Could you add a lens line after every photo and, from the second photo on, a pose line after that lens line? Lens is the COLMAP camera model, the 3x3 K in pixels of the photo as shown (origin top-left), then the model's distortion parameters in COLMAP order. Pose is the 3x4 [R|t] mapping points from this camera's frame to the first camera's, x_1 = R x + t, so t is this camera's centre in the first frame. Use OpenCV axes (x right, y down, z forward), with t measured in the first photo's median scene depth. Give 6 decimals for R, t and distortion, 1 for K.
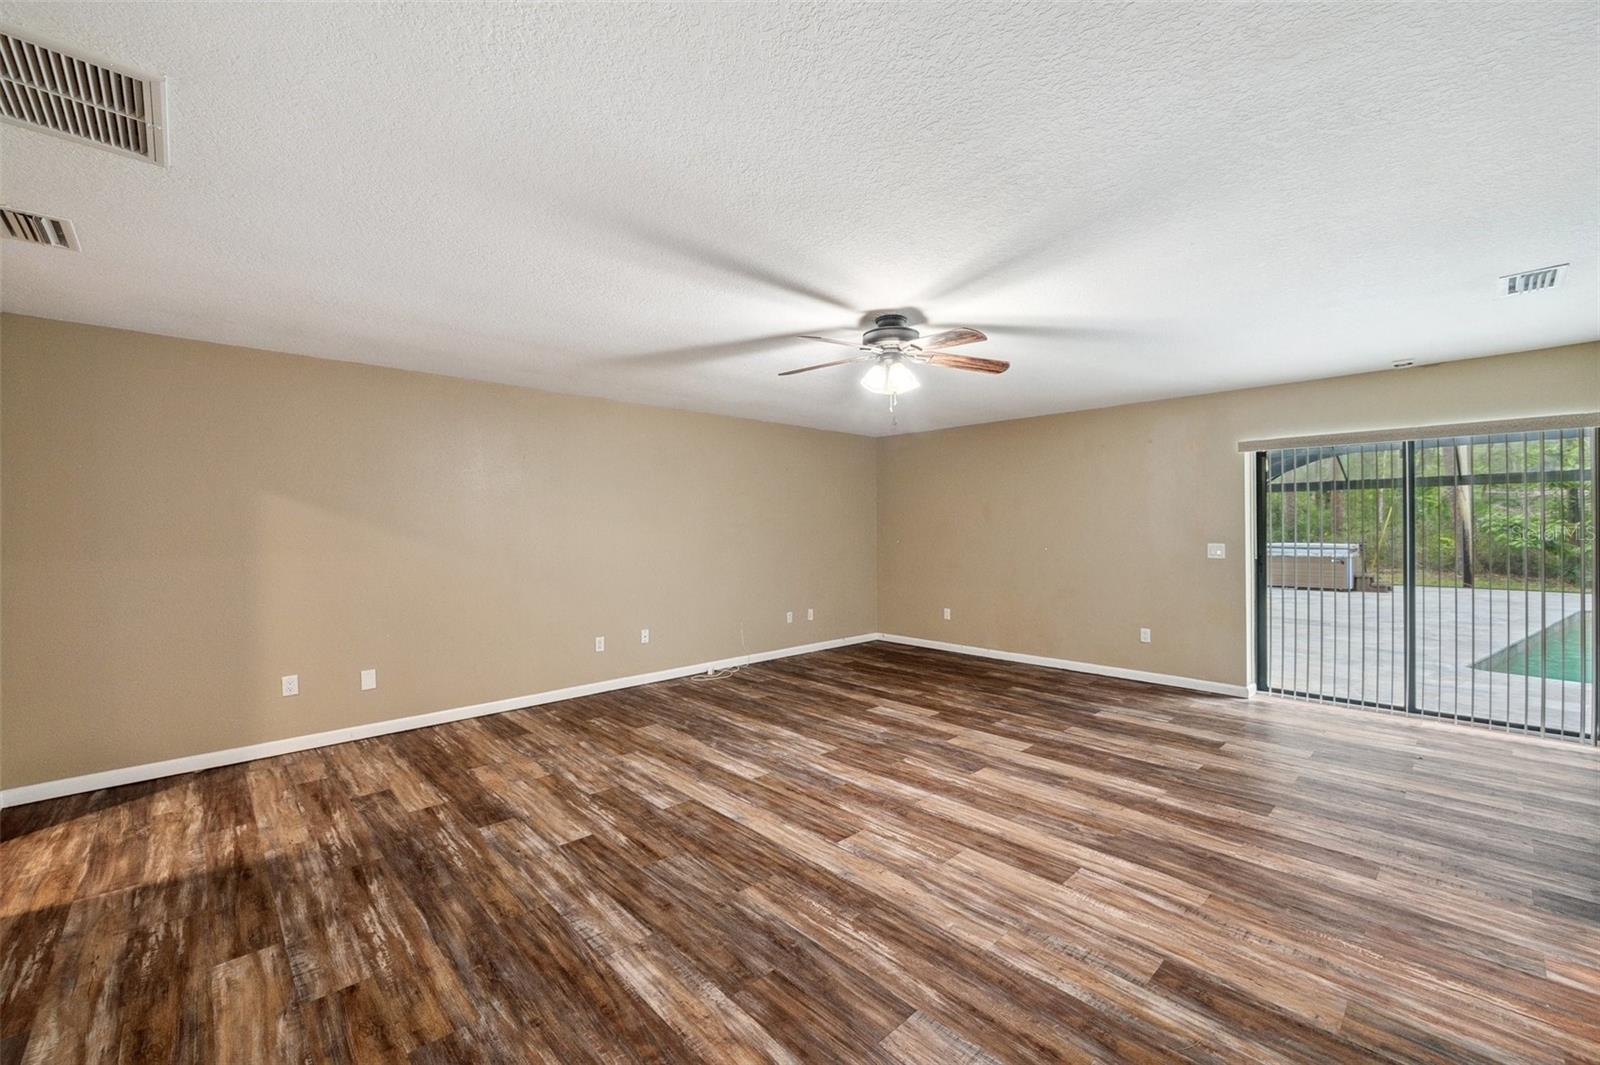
lens RADIAL K [[625.8, 0, 798.6], [0, 625.8, 539.0], [0, 0, 1]] dist [0.002129, 0.000123]
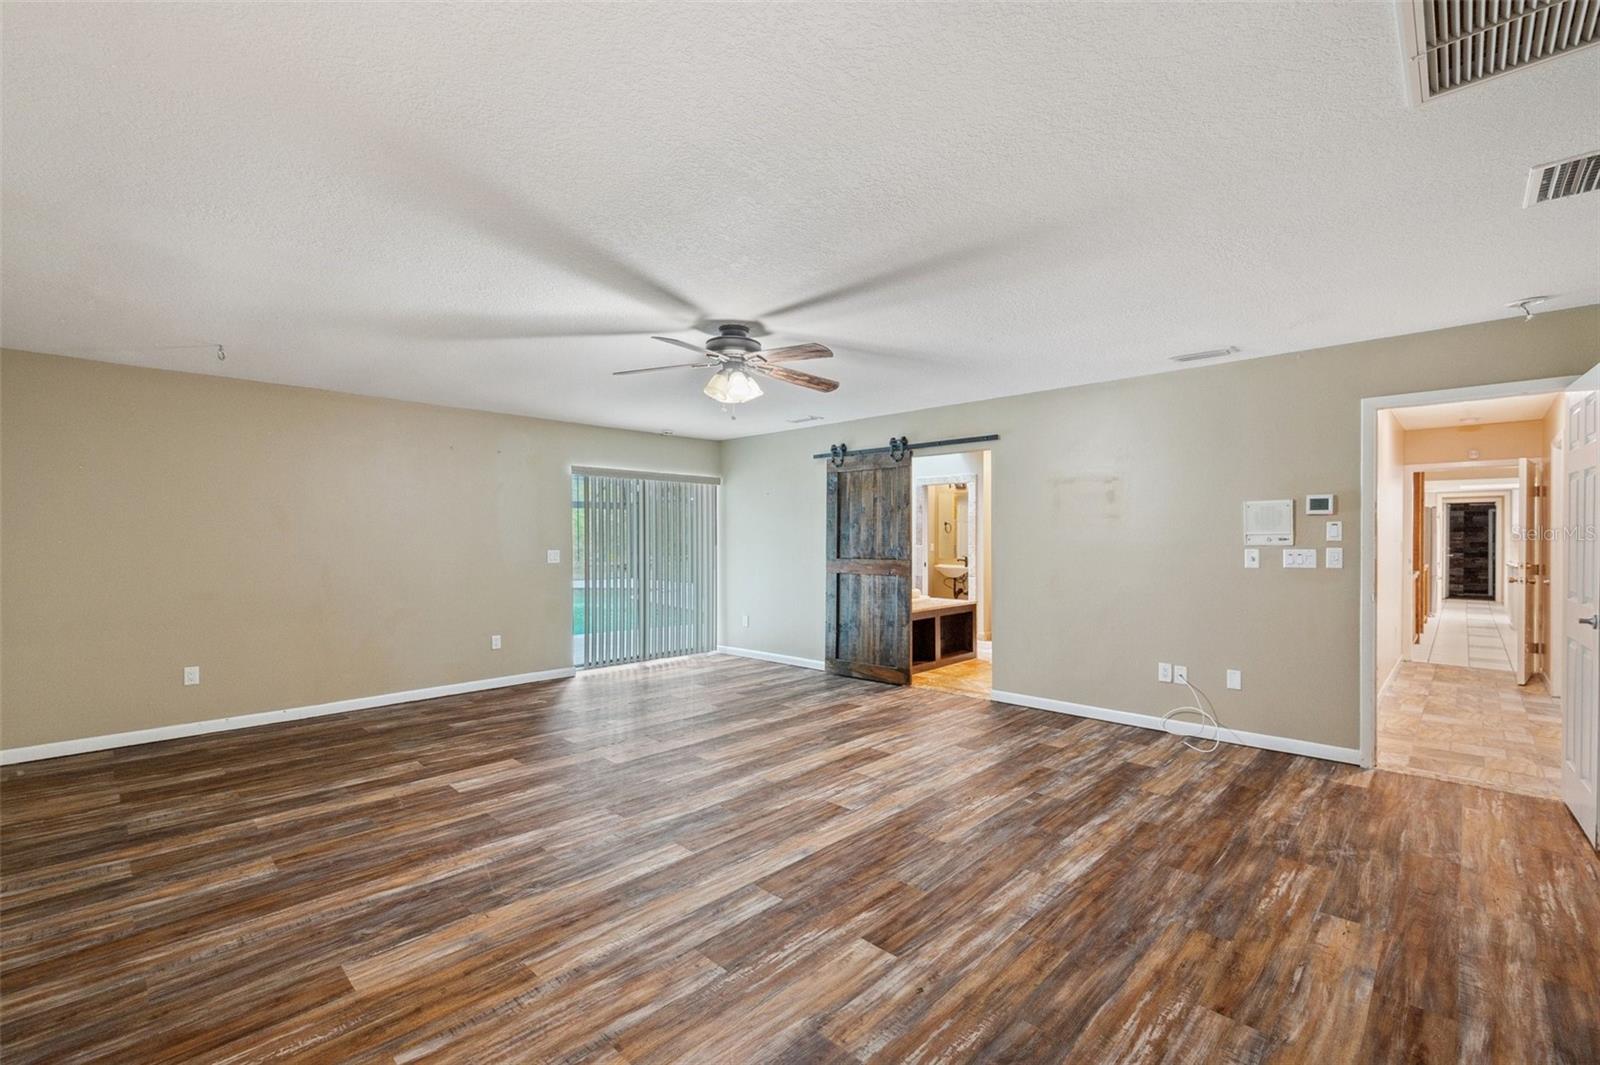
lens RADIAL K [[686.8, 0, 800.0], [0, 686.8, 532.5], [0, 0, 1]] dist [0.002255, 0.000283]
pose [[-0.024714, 0.012295, 0.999619, -1.082962], [0.018528, 0.999758, -0.011838, -0.000175], [-0.999523, 0.018228, -0.024936, 1.023775]]
